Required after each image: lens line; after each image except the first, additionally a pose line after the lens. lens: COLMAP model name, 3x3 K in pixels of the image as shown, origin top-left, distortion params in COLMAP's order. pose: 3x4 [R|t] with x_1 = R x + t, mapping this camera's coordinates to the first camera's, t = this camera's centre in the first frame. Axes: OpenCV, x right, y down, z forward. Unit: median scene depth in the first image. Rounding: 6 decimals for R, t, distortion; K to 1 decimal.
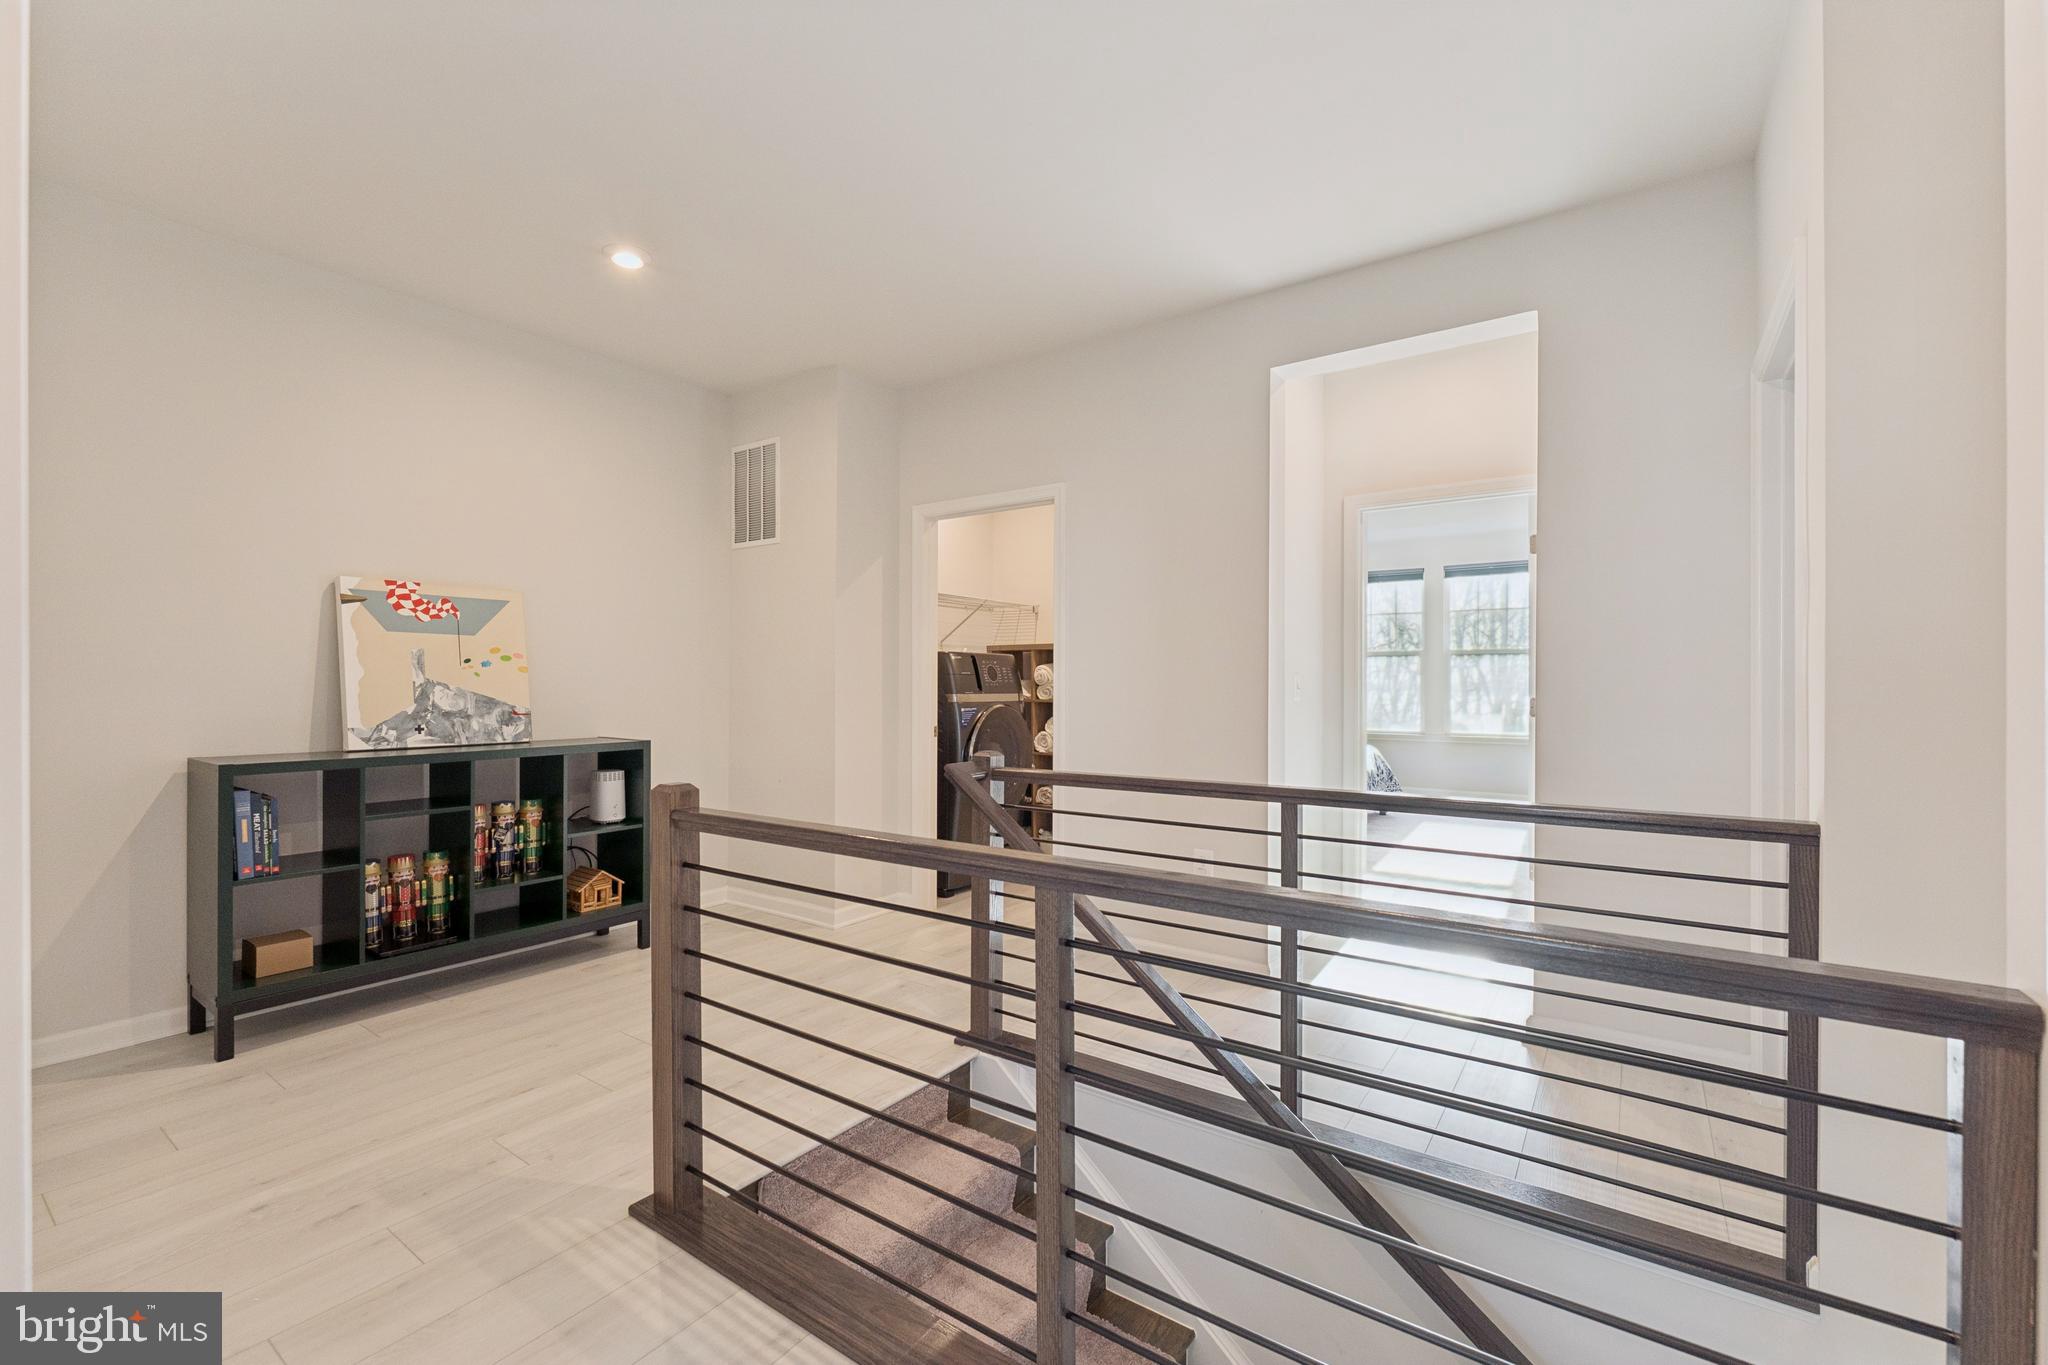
lens RADIAL K [[868.3, 0, 1022.8], [0, 868.3, 684.8], [0, 0, 1]] dist [-0.002543, 0.000110]
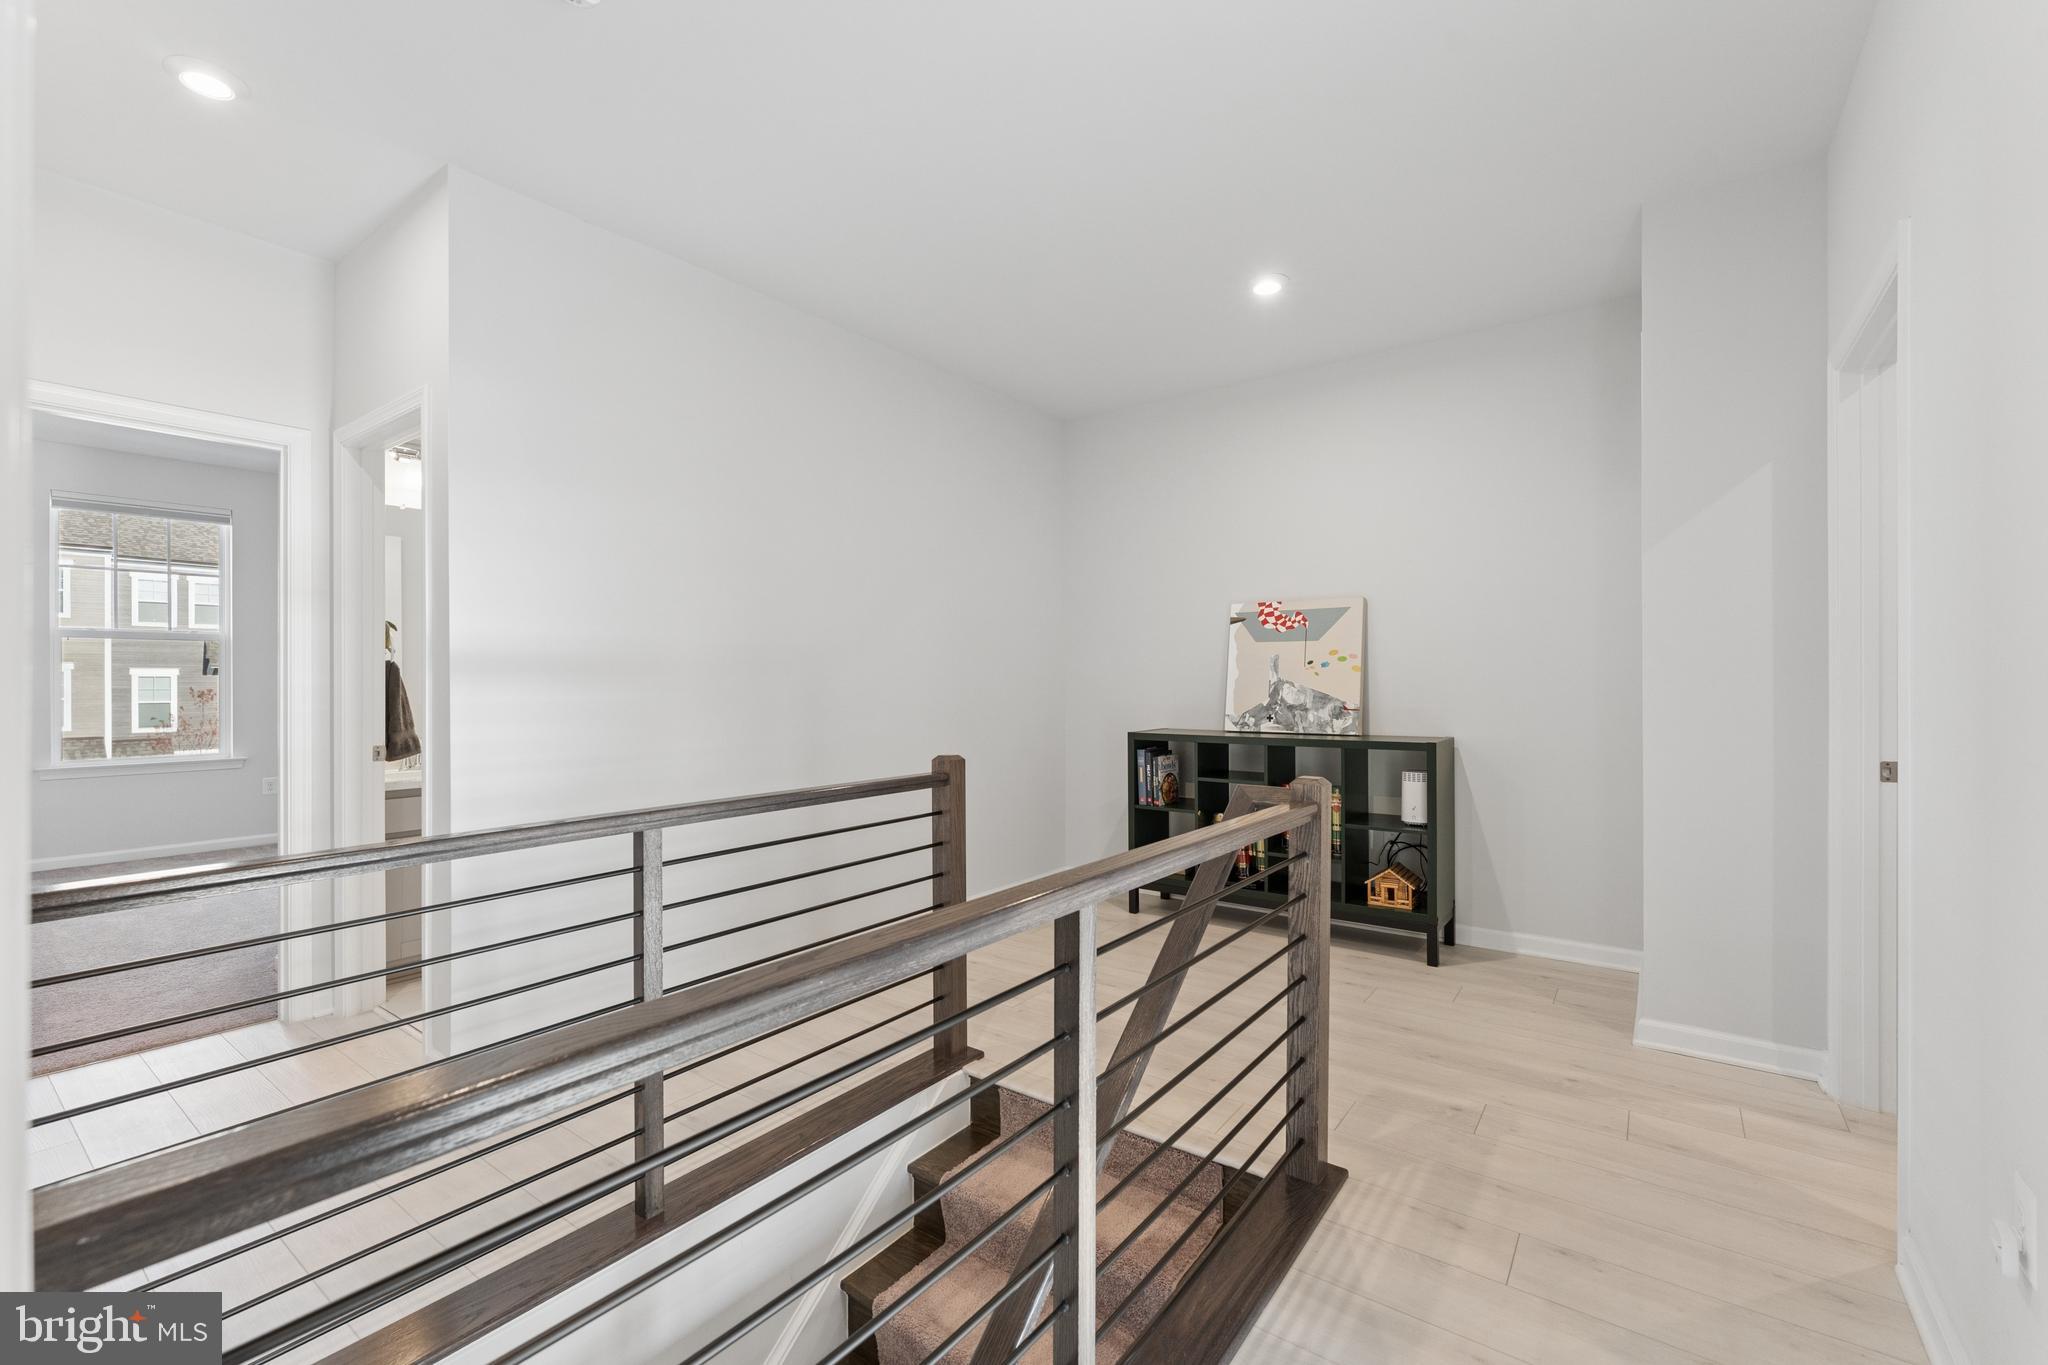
lens RADIAL K [[868.3, 0, 1028.4], [0, 868.3, 685.4], [0, 0, 1]] dist [-0.002543, 0.000110]
pose [[-0.022376, 0.001239, -0.999749, 0.562396], [0.003618, 0.999993, 0.001158, 0.000851], [0.999743, -0.003592, -0.022381, 0.657573]]
